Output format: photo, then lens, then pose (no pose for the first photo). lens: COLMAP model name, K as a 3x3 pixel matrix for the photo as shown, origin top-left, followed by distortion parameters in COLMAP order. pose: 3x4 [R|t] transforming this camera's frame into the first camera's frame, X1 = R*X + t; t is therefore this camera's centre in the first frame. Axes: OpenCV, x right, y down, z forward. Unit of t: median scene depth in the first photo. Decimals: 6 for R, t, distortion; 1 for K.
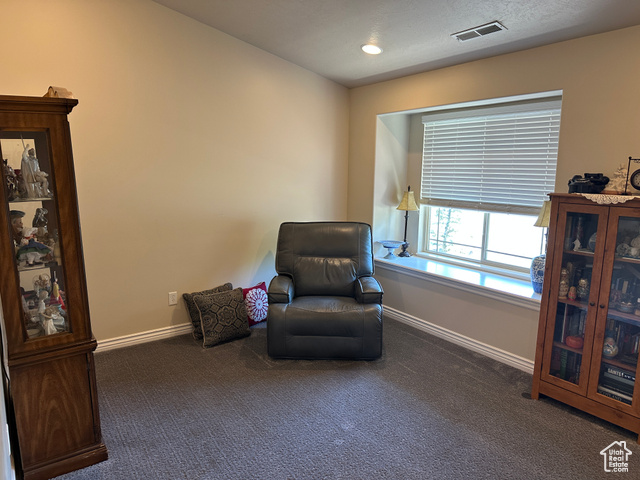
lens RADIAL K [[448.9, 0, 318.9], [0, 448.9, 240.3], [0, 0, 1]] dist [0.078335, -0.101613]
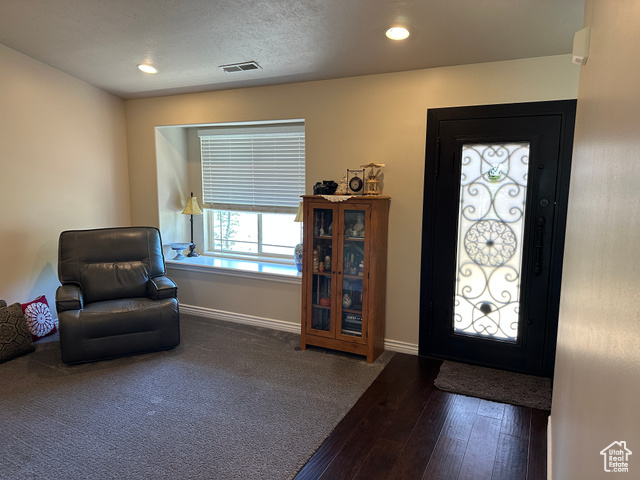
lens RADIAL K [[448.9, 0, 324.1], [0, 448.9, 237.2], [0, 0, 1]] dist [0.078335, -0.101613]
pose [[0.879632, -0.066535, 0.470978, -0.057119], [0.078135, 0.996930, -0.005095, 0.026490], [-0.469193, 0.041281, 0.882130, -0.165206]]
